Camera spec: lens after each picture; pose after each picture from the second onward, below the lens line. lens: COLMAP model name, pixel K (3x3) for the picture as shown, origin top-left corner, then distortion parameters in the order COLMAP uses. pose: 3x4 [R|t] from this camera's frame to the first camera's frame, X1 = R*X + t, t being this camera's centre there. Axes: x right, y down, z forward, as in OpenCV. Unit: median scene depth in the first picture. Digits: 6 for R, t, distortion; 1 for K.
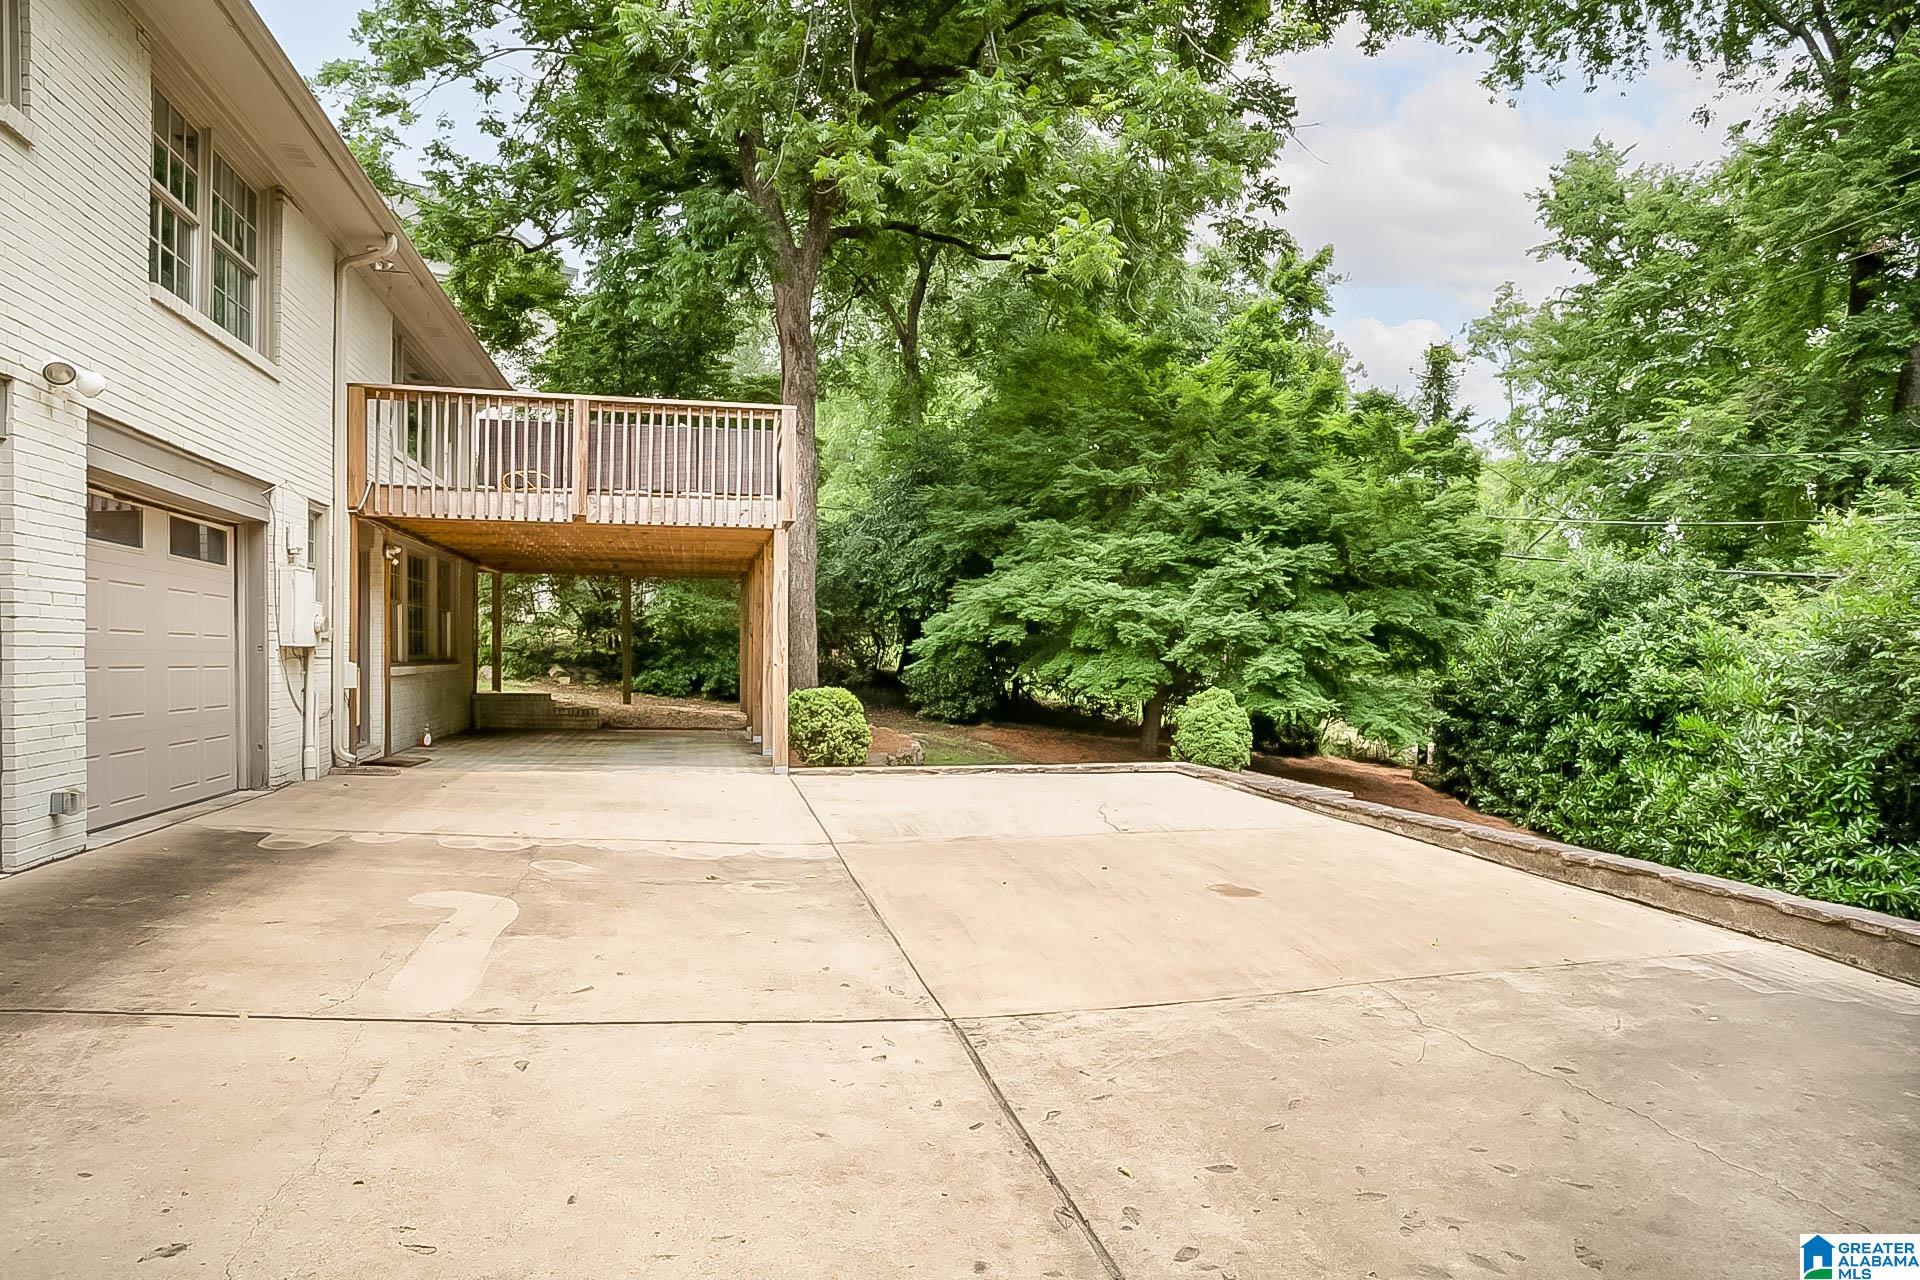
lens RADIAL K [[1119.7, 0, 952.7], [0, 1119.7, 647.4], [0, 0, 1]] dist [-0.040119, 0.001245]
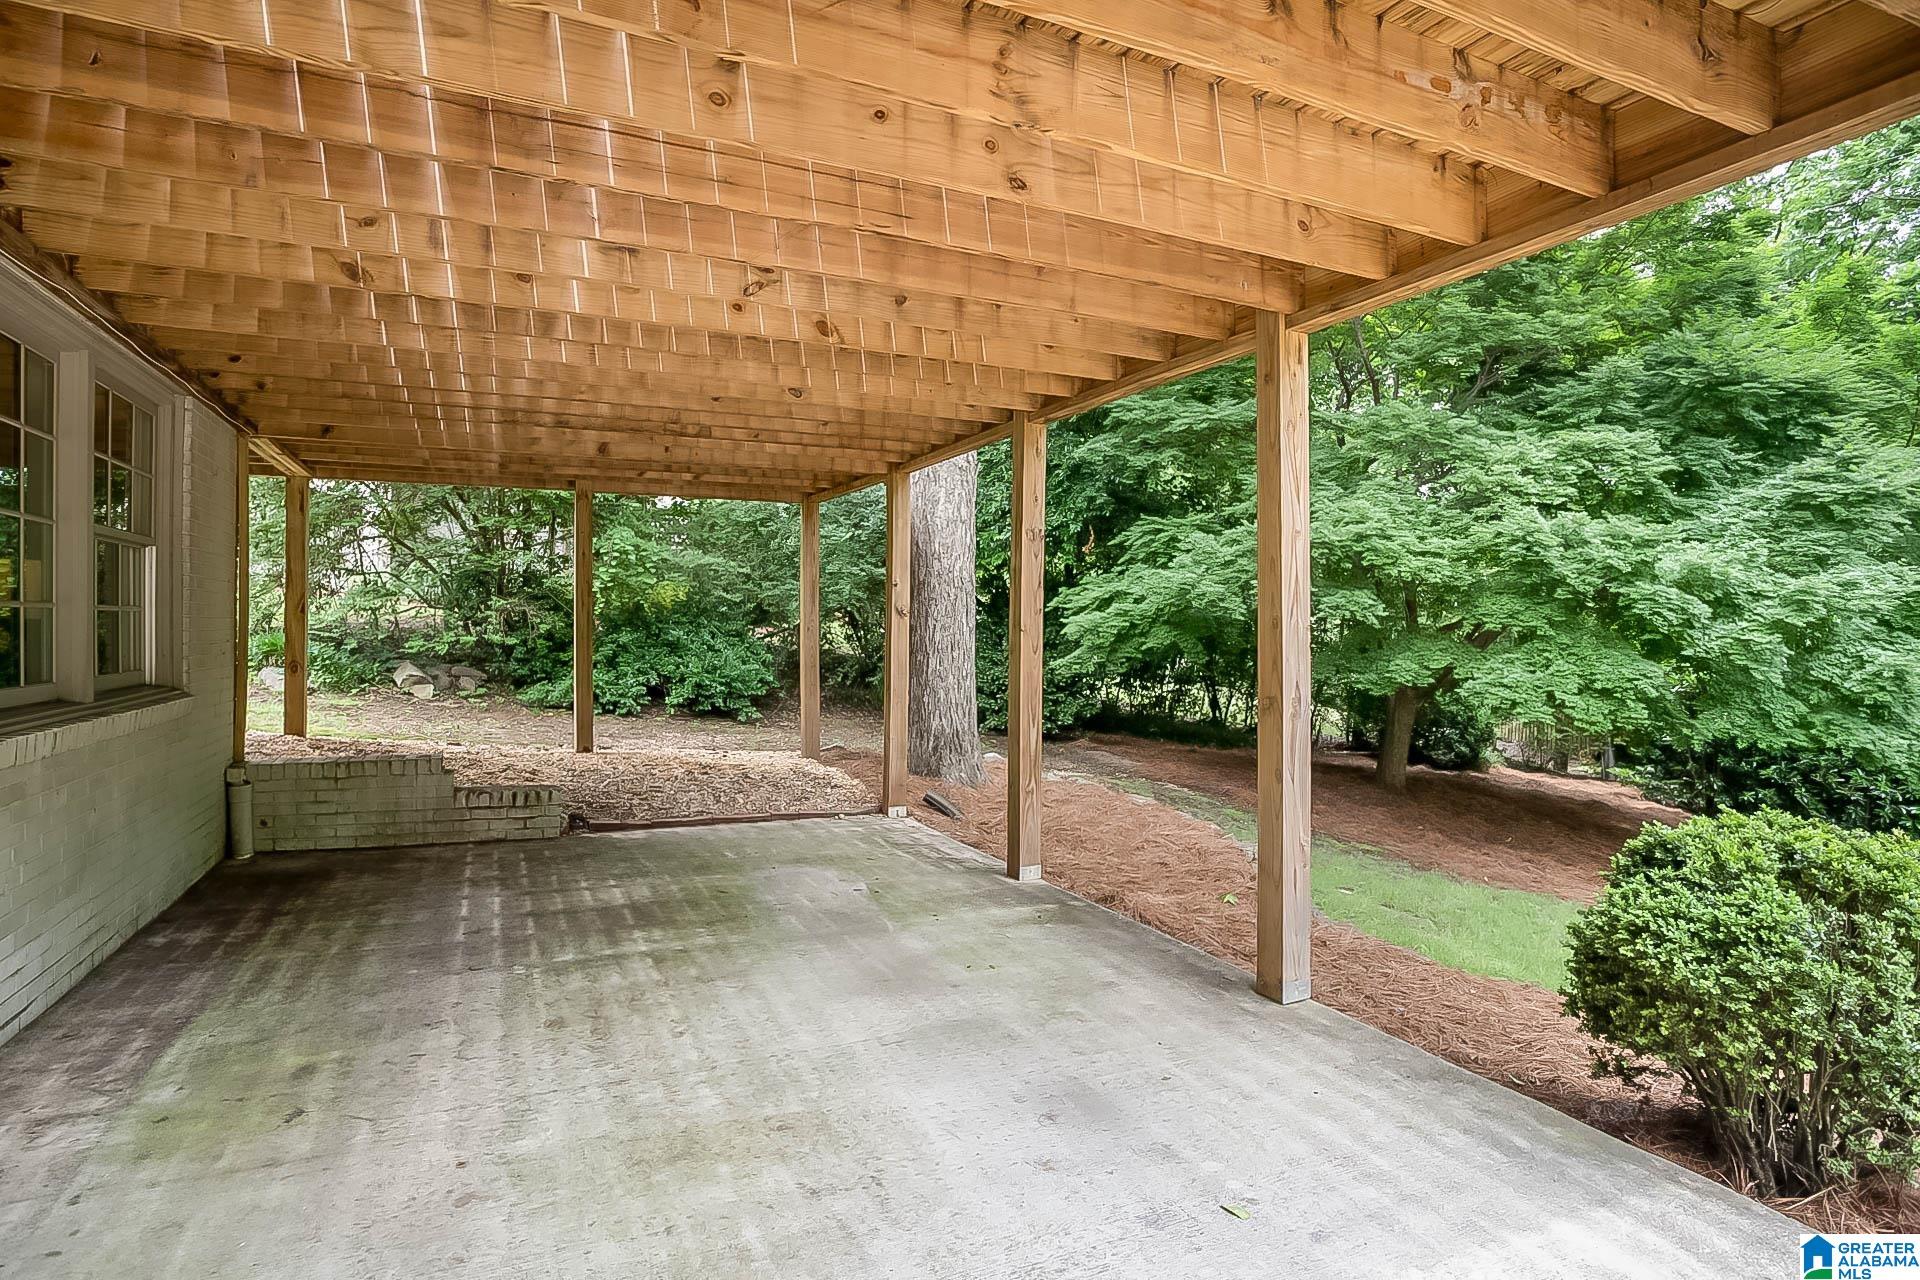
lens RADIAL K [[1061.5, 0, 977.3], [0, 1061.5, 630.5], [0, 0, 1]] dist [-0.071241, 0.022978]
pose [[0.979244, -0.005765, 0.202604, -0.186702], [0.003629, 0.999934, 0.010911, -0.005540], [-0.202653, -0.009949, 0.979200, 0.444868]]
